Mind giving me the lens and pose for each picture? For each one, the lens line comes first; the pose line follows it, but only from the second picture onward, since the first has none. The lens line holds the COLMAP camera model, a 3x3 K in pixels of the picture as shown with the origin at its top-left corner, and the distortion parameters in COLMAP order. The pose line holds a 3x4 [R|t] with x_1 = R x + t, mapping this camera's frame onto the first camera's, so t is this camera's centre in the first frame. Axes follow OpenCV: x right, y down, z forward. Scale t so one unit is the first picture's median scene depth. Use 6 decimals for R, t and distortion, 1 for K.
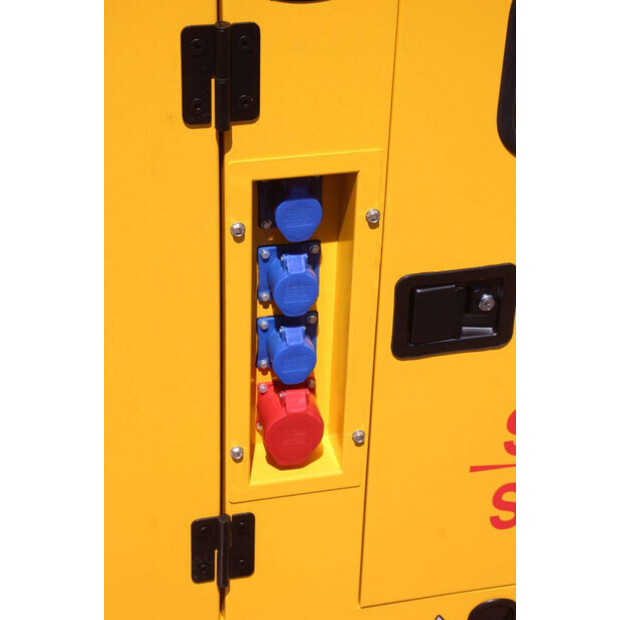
lens RADIAL K [[1444.8, 0, 307.4], [0, 1444.8, 315.1], [0, 0, 1]] dist [0.448421, 0.000000]
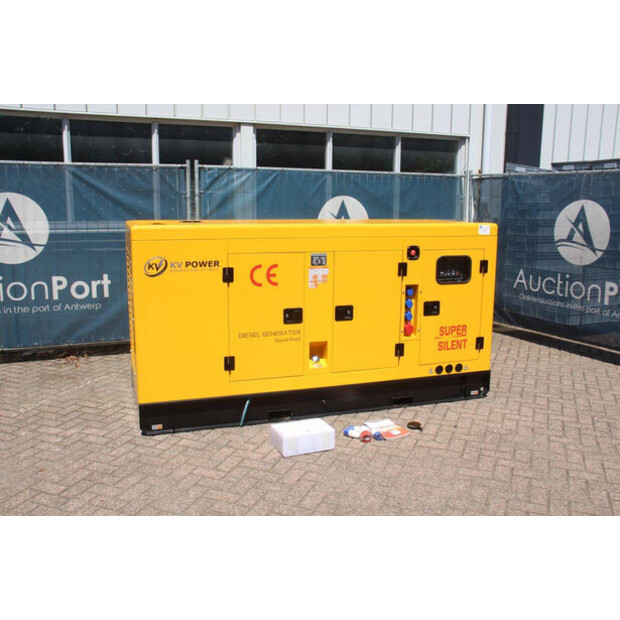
lens RADIAL K [[598.6, 0, 323.0], [0, 598.6, 309.4], [0, 0, 1]] dist [-0.063714, 0.000000]
pose [[0.994099, -0.034102, 0.102973, -0.695034], [0.073994, 0.907333, -0.413850, 1.123444], [-0.079317, 0.419028, 0.904502, -1.505927]]
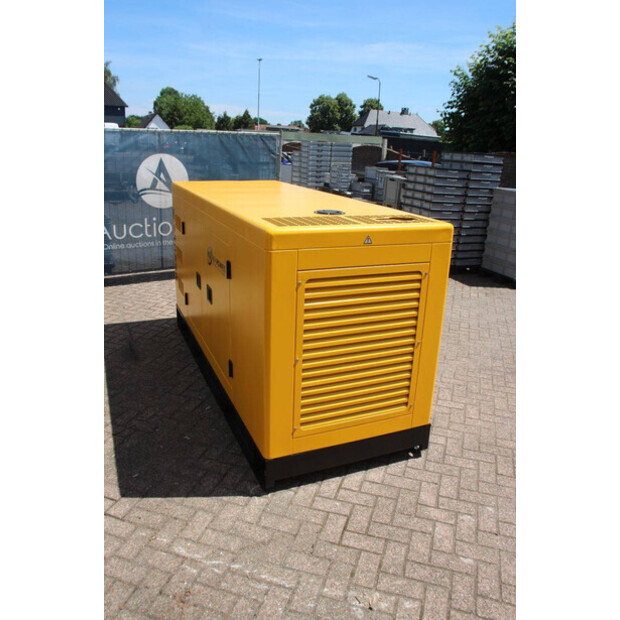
lens RADIAL K [[502.7, 0, 309.0], [0, 502.7, 303.2], [0, 0, 1]] dist [-0.145706, 0.095996]
pose [[-0.158508, -0.328484, 0.931114, -2.650462], [0.533424, 0.765077, 0.360716, -0.788495], [-0.830864, 0.553855, 0.053950, 0.923837]]
